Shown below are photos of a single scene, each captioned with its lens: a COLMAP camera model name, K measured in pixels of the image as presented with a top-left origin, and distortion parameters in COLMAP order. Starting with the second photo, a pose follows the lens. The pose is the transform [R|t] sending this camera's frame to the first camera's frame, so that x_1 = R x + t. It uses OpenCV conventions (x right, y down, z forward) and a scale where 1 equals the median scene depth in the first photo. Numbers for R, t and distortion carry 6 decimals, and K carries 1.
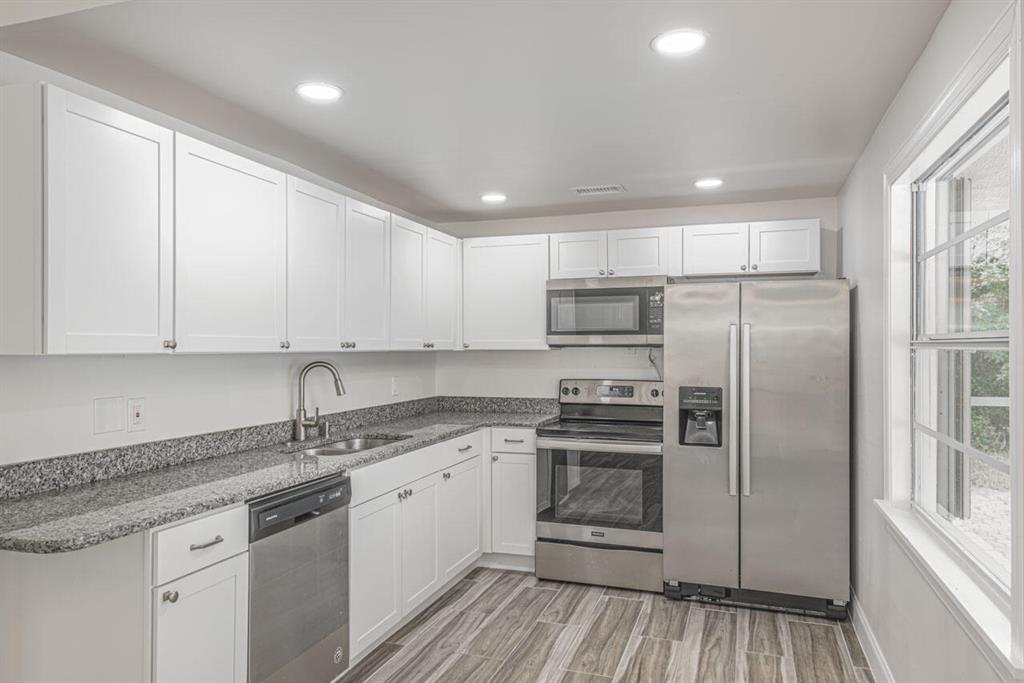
lens RADIAL K [[715.7, 0, 512.0], [0, 715.7, 341.5], [0, 0, 1]] dist [0.005848, -0.000083]
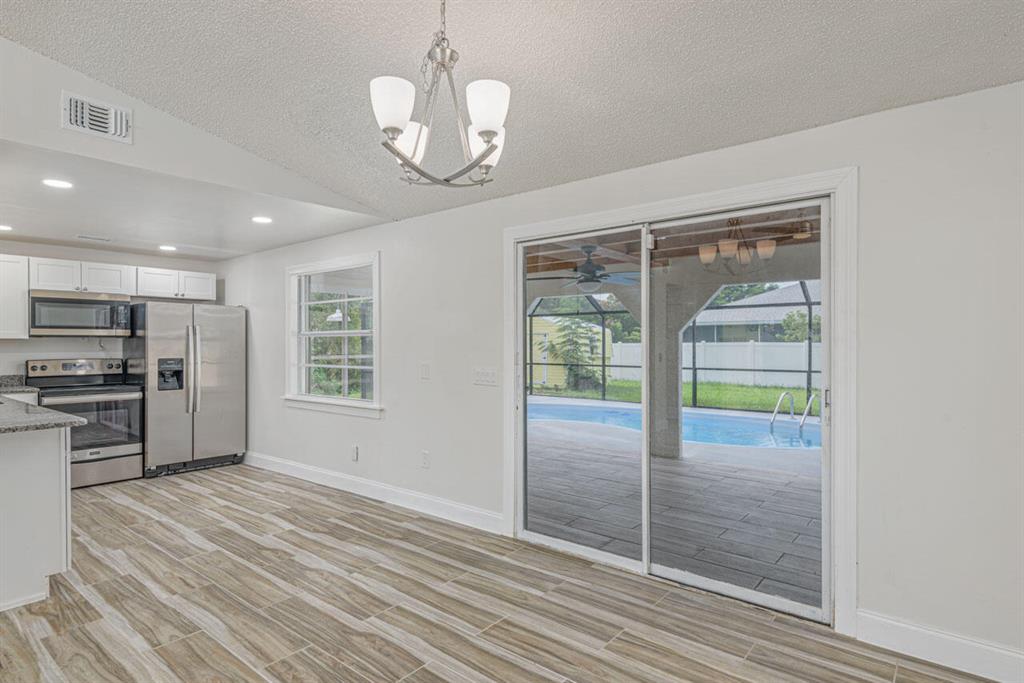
lens RADIAL K [[539.8, 0, 512.0], [0, 539.8, 341.5], [0, 0, 1]] dist [-0.003061, -0.000777]
pose [[0.336177, 0.002171, 0.941796, -0.716266], [-0.002659, 0.999996, -0.001356, 0.017929], [-0.941795, -0.002049, 0.336181, -0.292079]]
